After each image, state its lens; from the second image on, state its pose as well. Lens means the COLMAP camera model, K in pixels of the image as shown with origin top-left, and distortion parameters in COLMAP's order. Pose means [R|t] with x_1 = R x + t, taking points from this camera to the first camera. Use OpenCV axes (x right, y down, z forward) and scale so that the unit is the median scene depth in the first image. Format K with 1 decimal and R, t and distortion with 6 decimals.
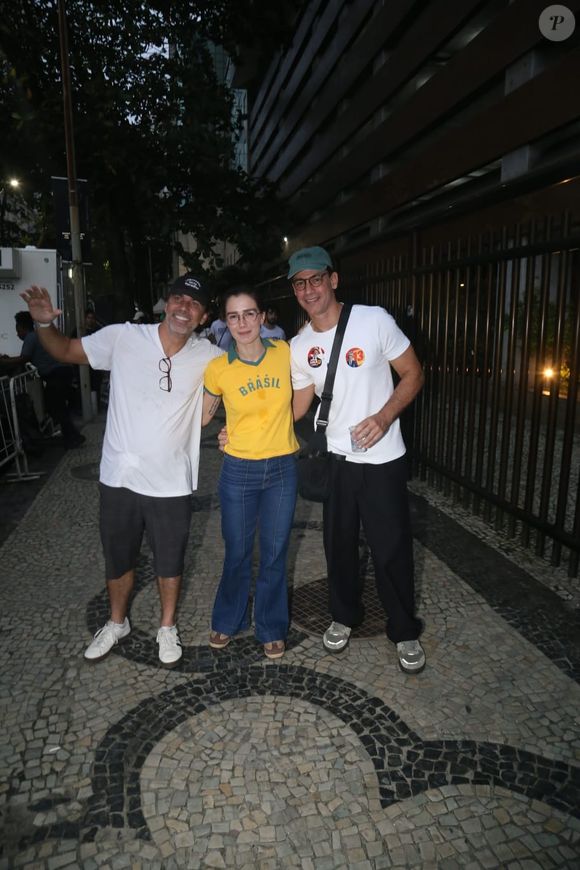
lens RADIAL K [[573.7, 0, 295.5], [0, 573.7, 437.2], [0, 0, 1]] dist [-0.128891, 0.061941]
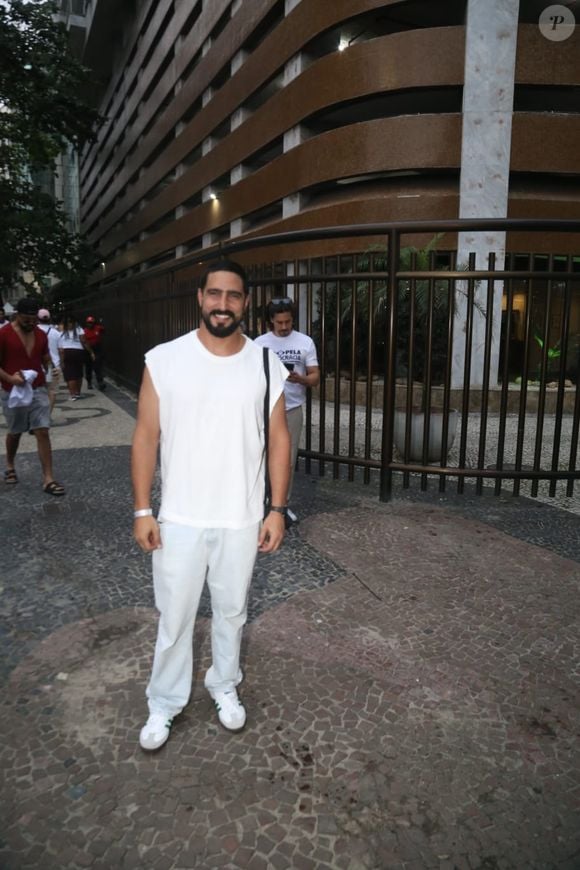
lens RADIAL K [[583.2, 0, 290.0], [0, 583.2, 435.0], [0, 0, 1]] dist [-0.123897, 0.065603]
pose [[0.973539, -0.034597, 0.225888, 0.135892], [0.036323, 0.999334, -0.003489, 0.122190], [-0.225617, 0.011602, 0.974147, -0.632603]]
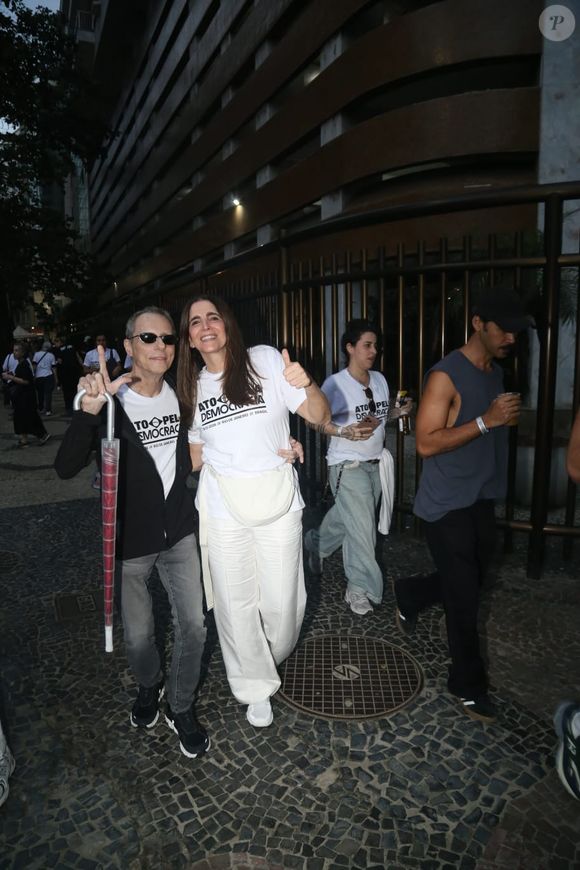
lens RADIAL K [[573.7, 0, 295.5], [0, 573.7, 437.2], [0, 0, 1]] dist [-0.128891, 0.061941]
pose [[0.973825, -0.052404, 0.221174, 0.119964], [0.059474, 0.997906, -0.025425, 0.104570], [-0.219378, 0.037913, 0.974903, -0.531840]]
